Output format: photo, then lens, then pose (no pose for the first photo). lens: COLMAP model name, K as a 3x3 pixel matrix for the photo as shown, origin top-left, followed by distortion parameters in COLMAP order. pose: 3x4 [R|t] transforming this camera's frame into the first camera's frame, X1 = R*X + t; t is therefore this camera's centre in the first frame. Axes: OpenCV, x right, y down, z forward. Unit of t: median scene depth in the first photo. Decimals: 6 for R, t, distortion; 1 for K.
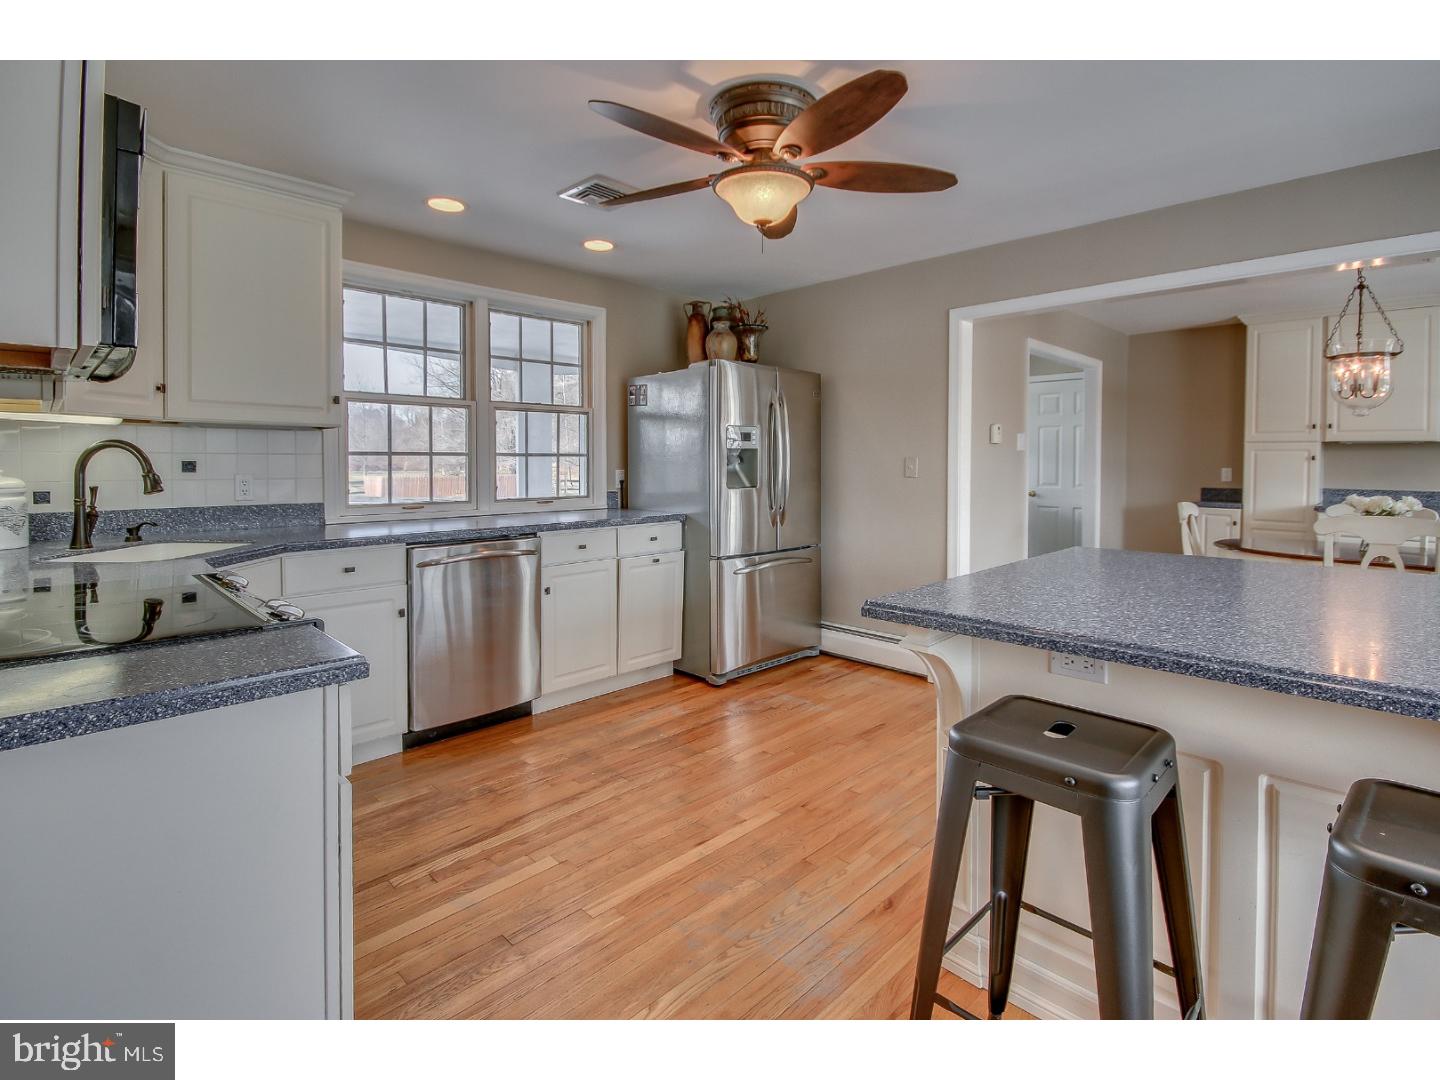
lens RADIAL K [[709.1, 0, 707.2], [0, 709.1, 469.6], [0, 0, 1]] dist [0.010144, -0.012294]
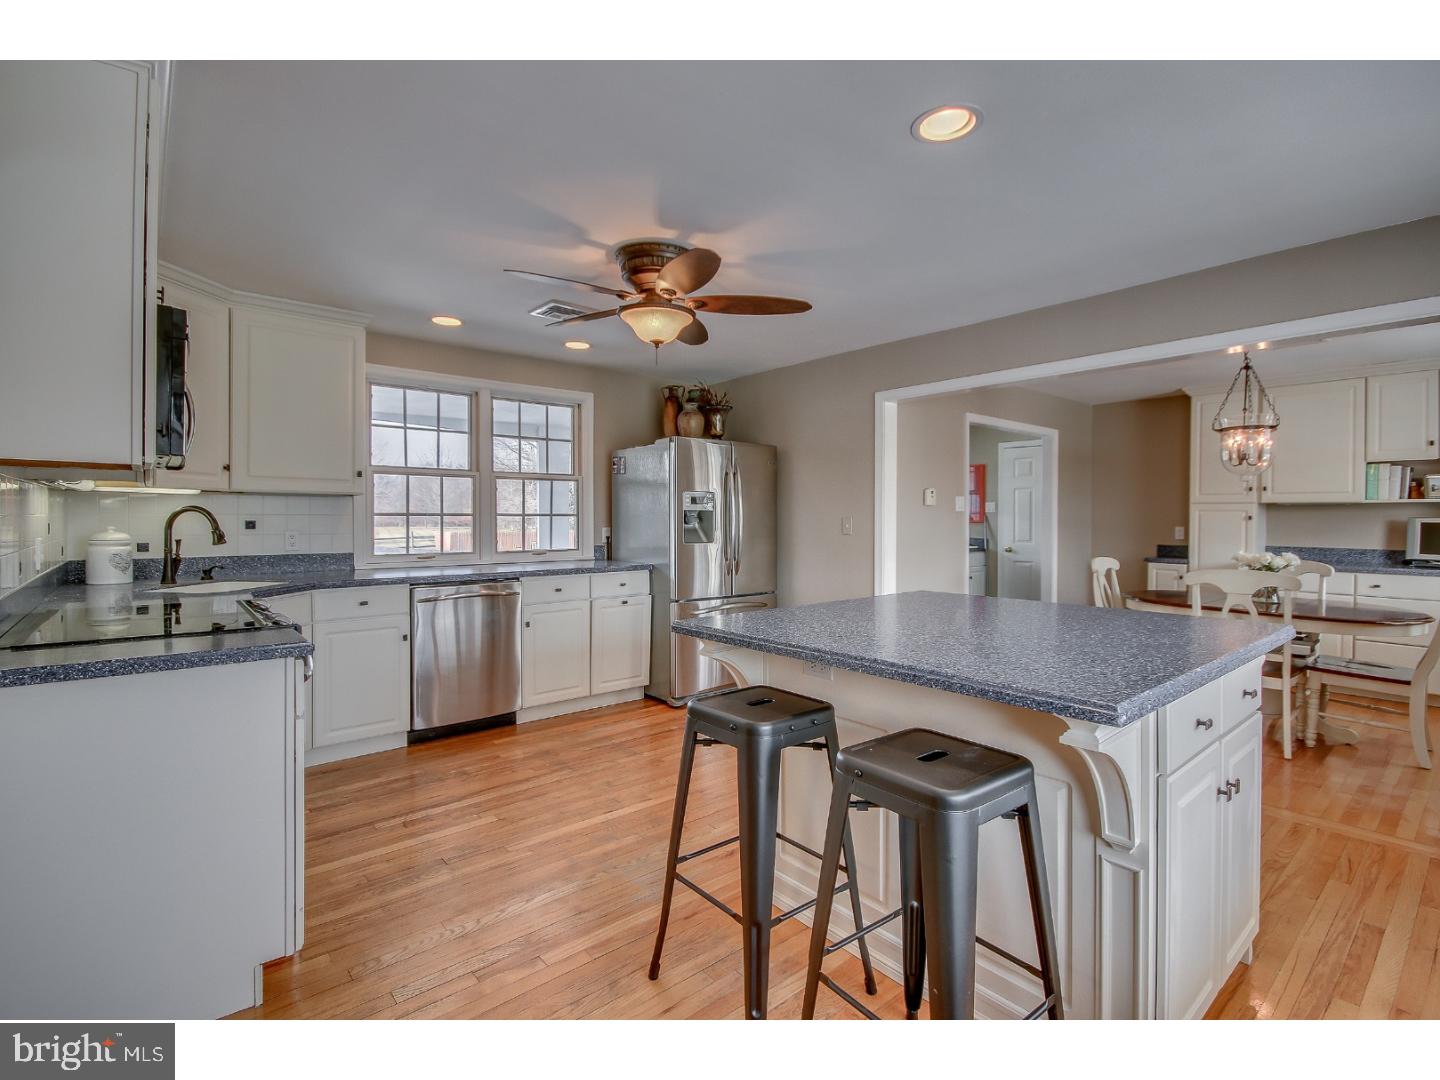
lens RADIAL K [[677.2, 0, 716.5], [0, 677.2, 517.9], [0, 0, 1]] dist [0.009109, -0.009735]
pose [[0.997647, 0.001651, -0.068542, 0.182901], [-0.002432, 0.999933, -0.011318, -0.003957], [0.068518, 0.011458, 0.997584, -0.166076]]
